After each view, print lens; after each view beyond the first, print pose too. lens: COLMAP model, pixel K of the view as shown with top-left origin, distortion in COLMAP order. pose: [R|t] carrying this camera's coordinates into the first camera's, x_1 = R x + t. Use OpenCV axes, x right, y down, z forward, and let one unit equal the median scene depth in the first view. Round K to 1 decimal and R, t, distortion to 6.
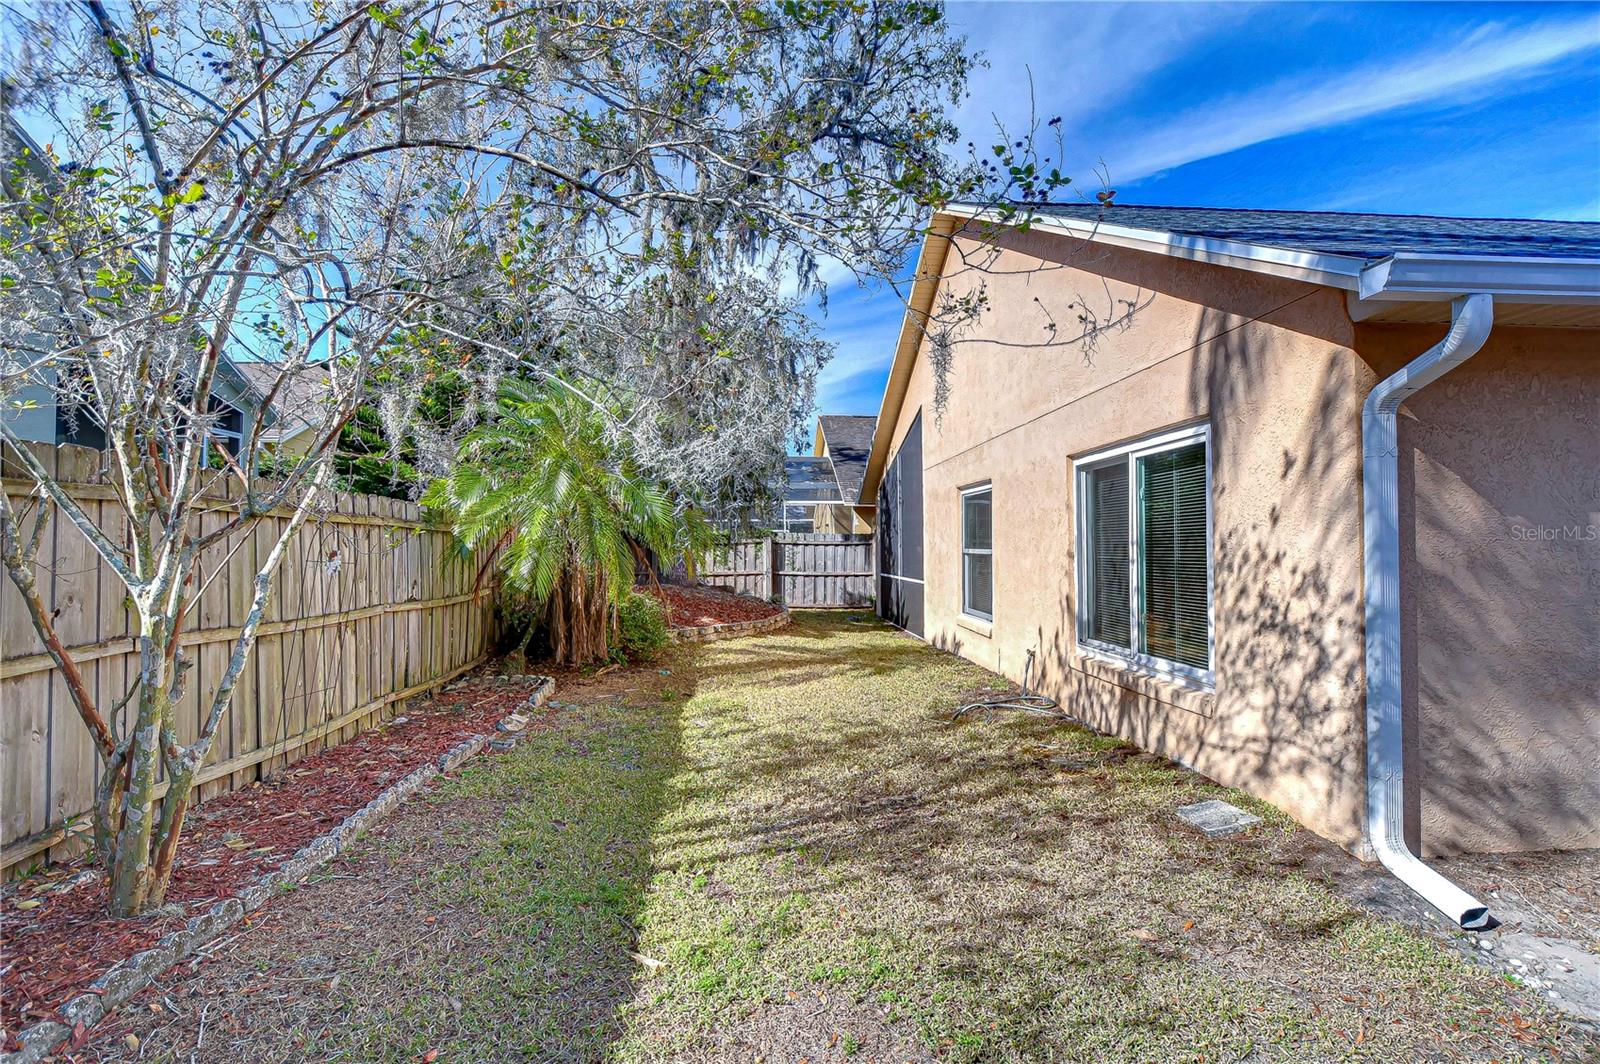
lens RADIAL K [[752.7, 0, 800.0], [0, 752.7, 532.0], [0, 0, 1]] dist [0.003601, 0.000219]
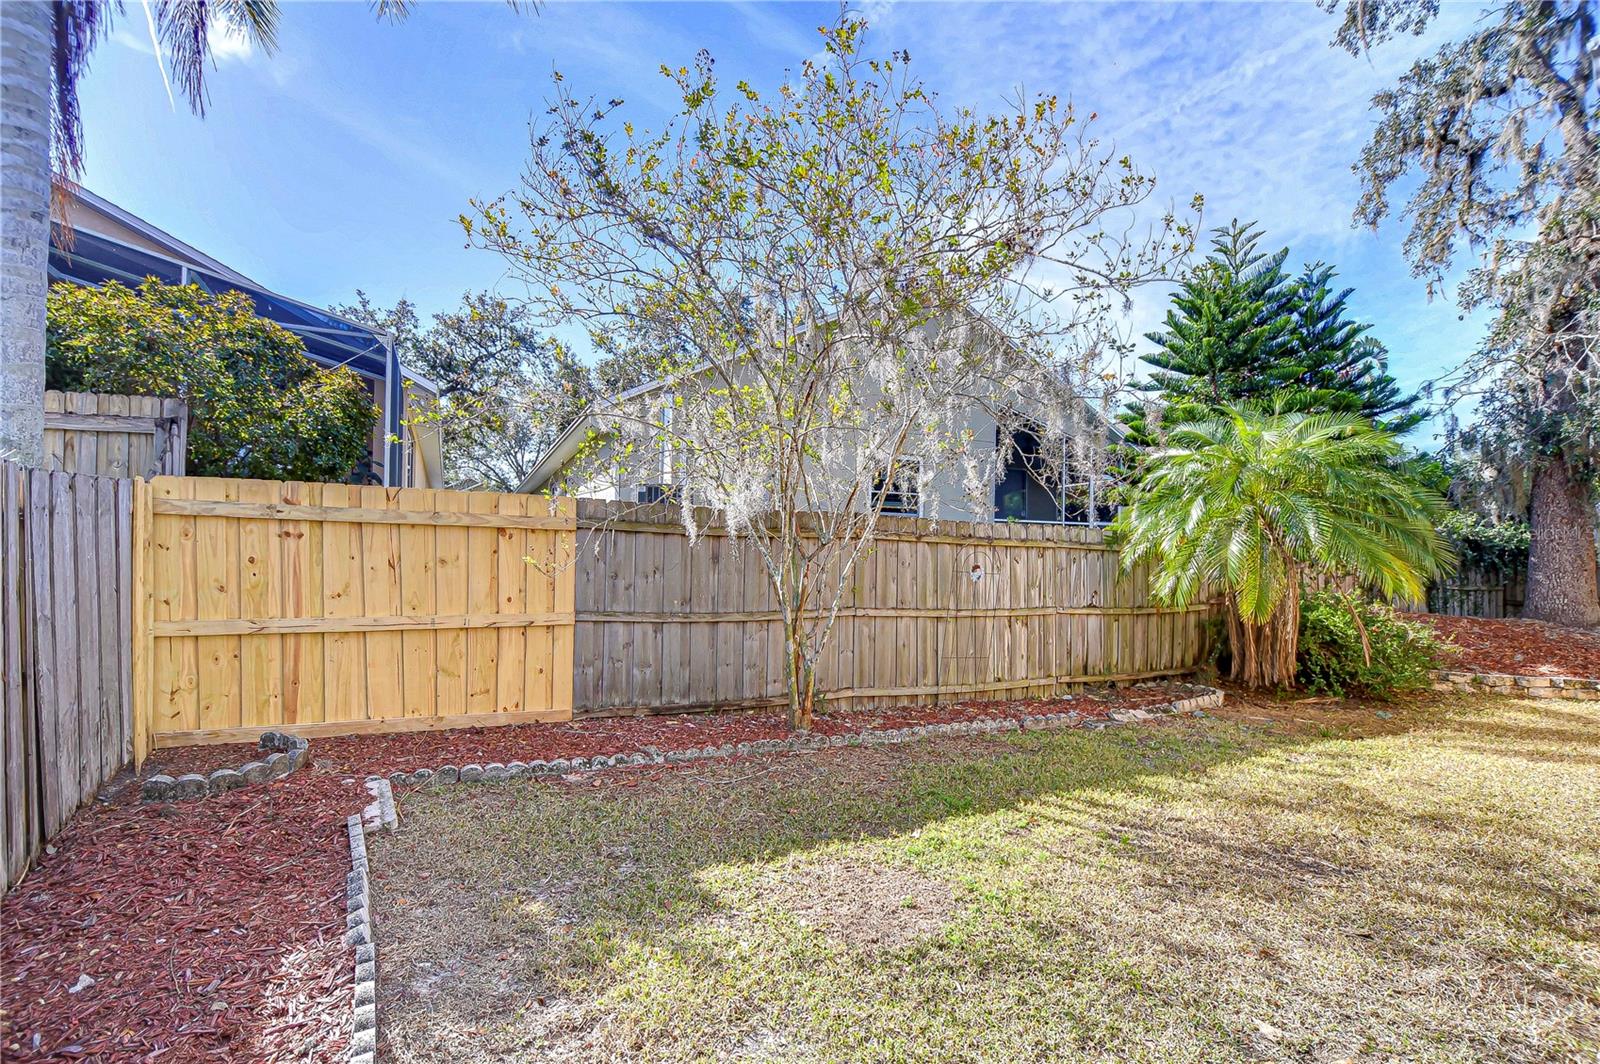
lens RADIAL K [[714.2, 0, 792.5], [0, 714.2, 561.7], [0, 0, 1]] dist [-0.001379, -0.000610]
pose [[0.383380, 0.009737, -0.923540, 0.639575], [0.004220, 0.999916, 0.012294, -0.001448], [0.923581, -0.008610, 0.383306, 0.132880]]
